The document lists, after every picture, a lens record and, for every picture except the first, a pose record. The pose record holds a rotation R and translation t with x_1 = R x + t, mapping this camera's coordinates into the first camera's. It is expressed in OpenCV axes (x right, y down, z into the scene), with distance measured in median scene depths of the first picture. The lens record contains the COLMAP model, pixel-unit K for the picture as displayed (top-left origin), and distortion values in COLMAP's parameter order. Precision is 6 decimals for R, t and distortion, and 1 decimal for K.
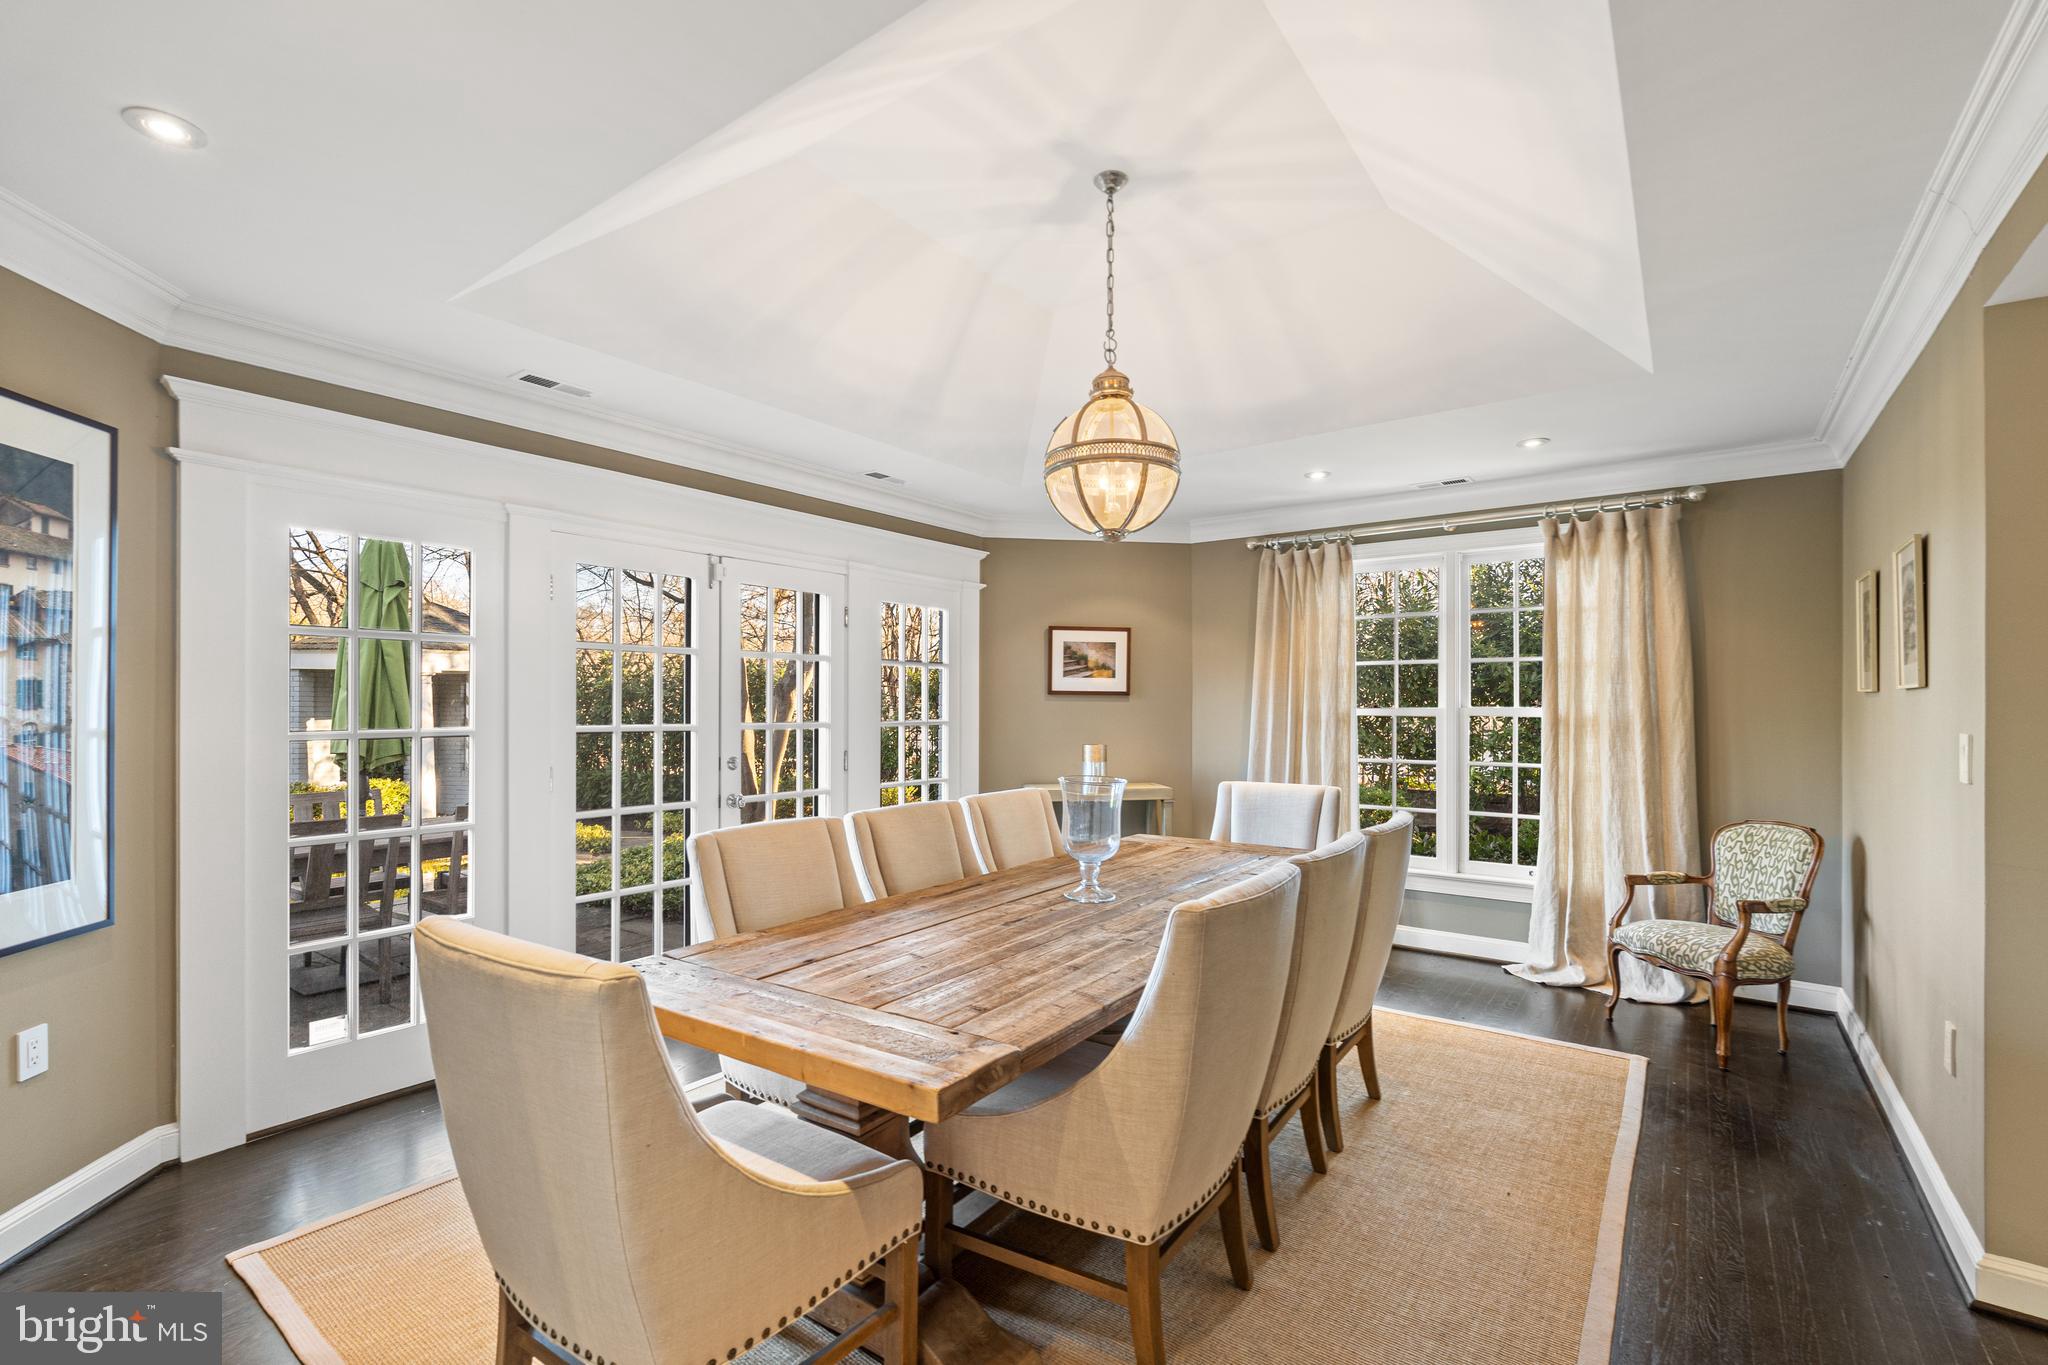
lens RADIAL K [[907.3, 0, 1019.3], [0, 907.3, 693.1], [0, 0, 1]] dist [0.001241, -0.000301]
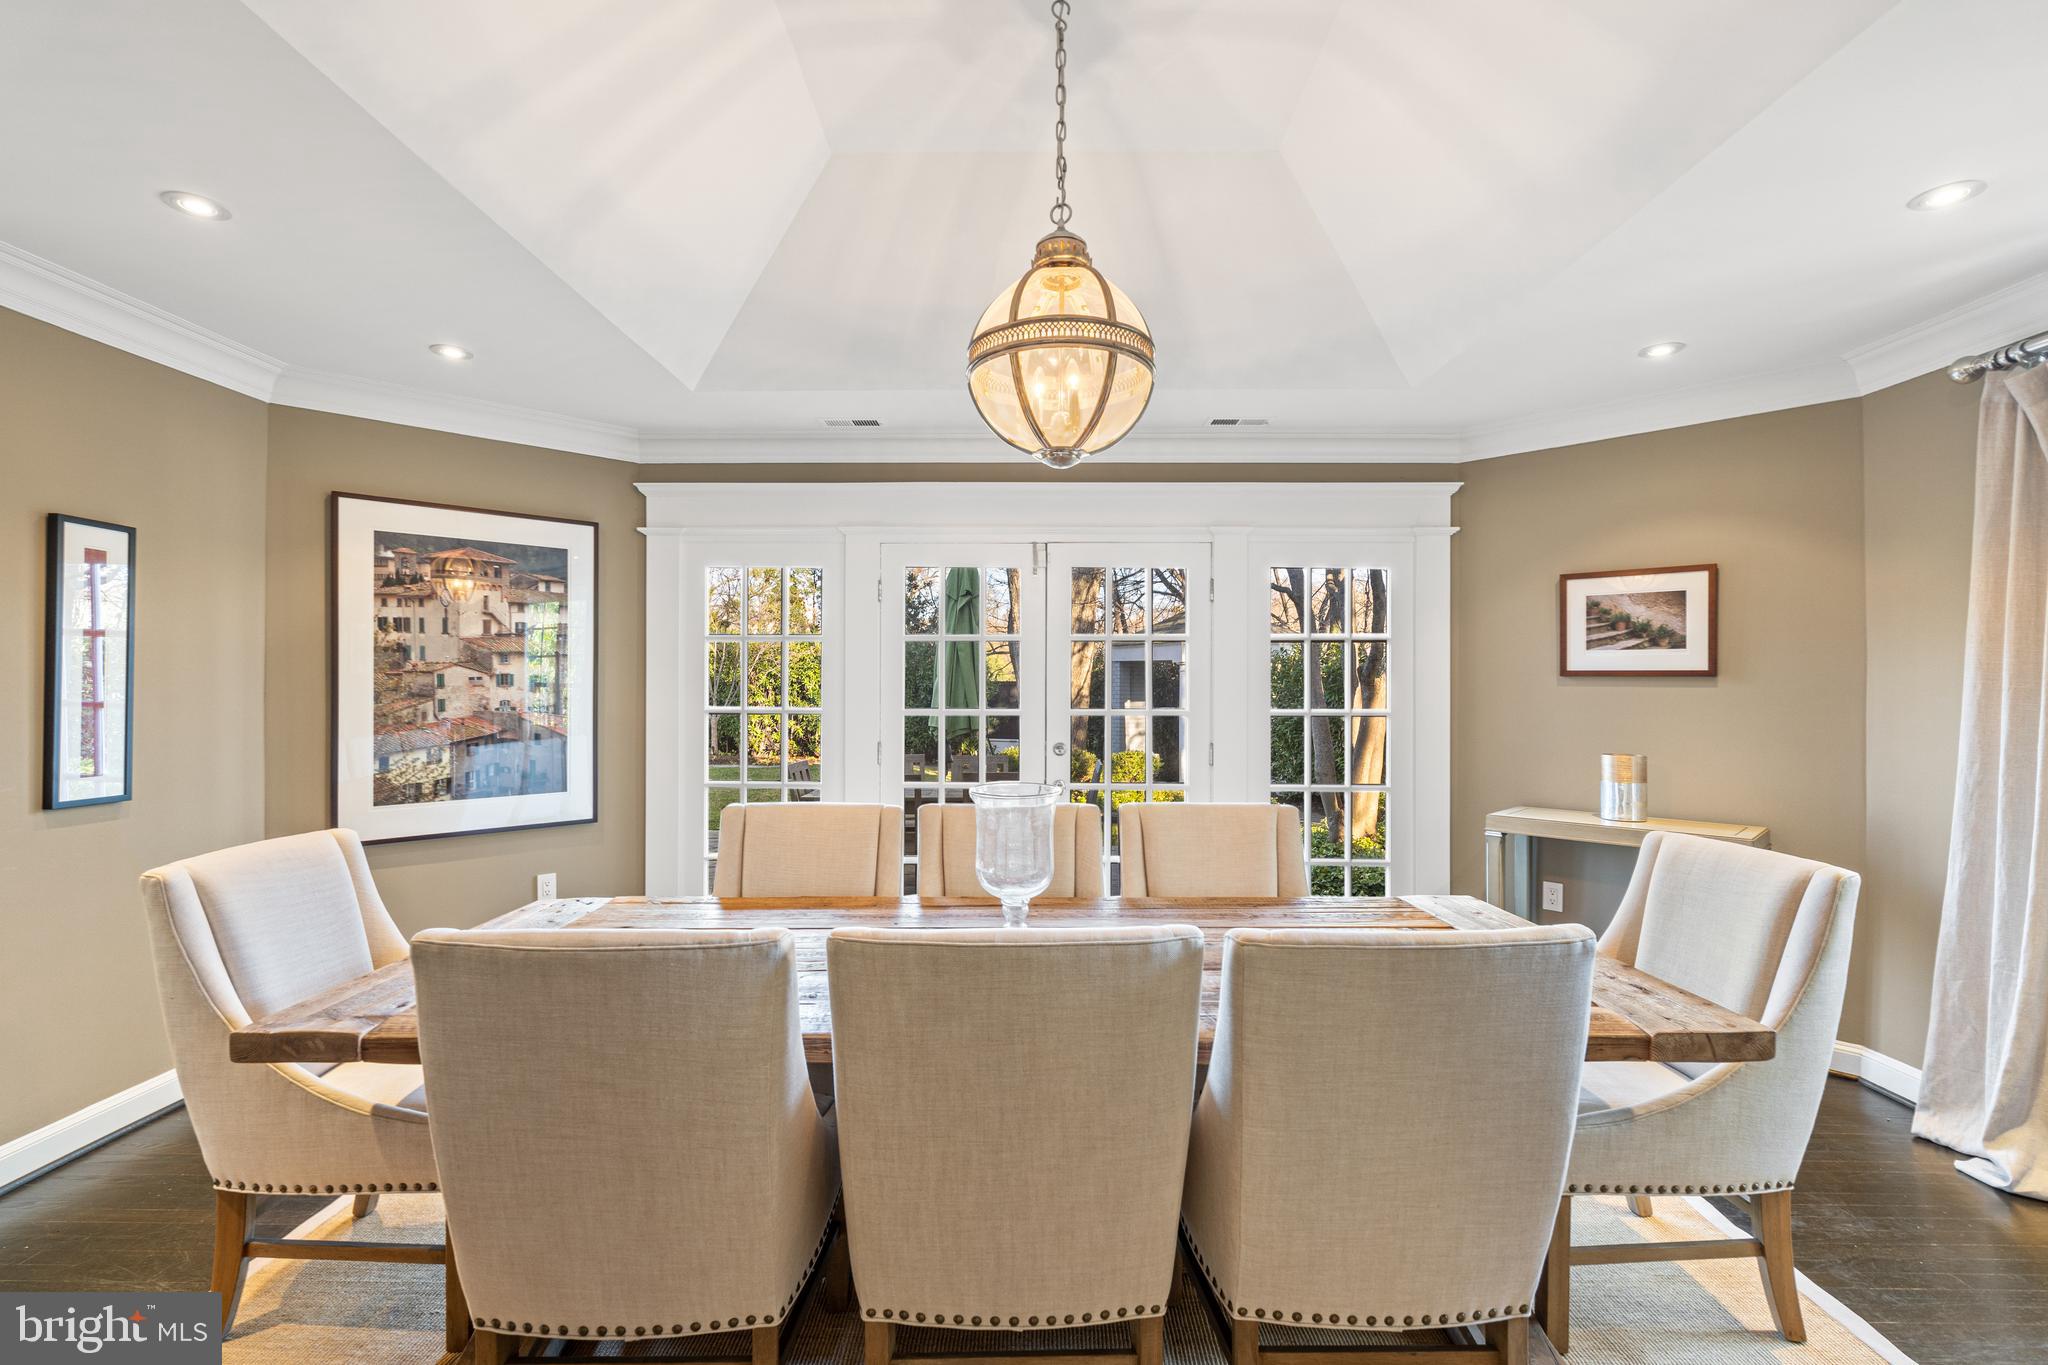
lens RADIAL K [[907.3, 0, 1026.5], [0, 907.3, 683.5], [0, 0, 1]] dist [0.001241, -0.000301]
pose [[0.589454, -0.002384, -0.807798, 0.343920], [0.008360, 0.999960, 0.003149, 0.001287], [0.807759, -0.008609, 0.589451, 0.279873]]
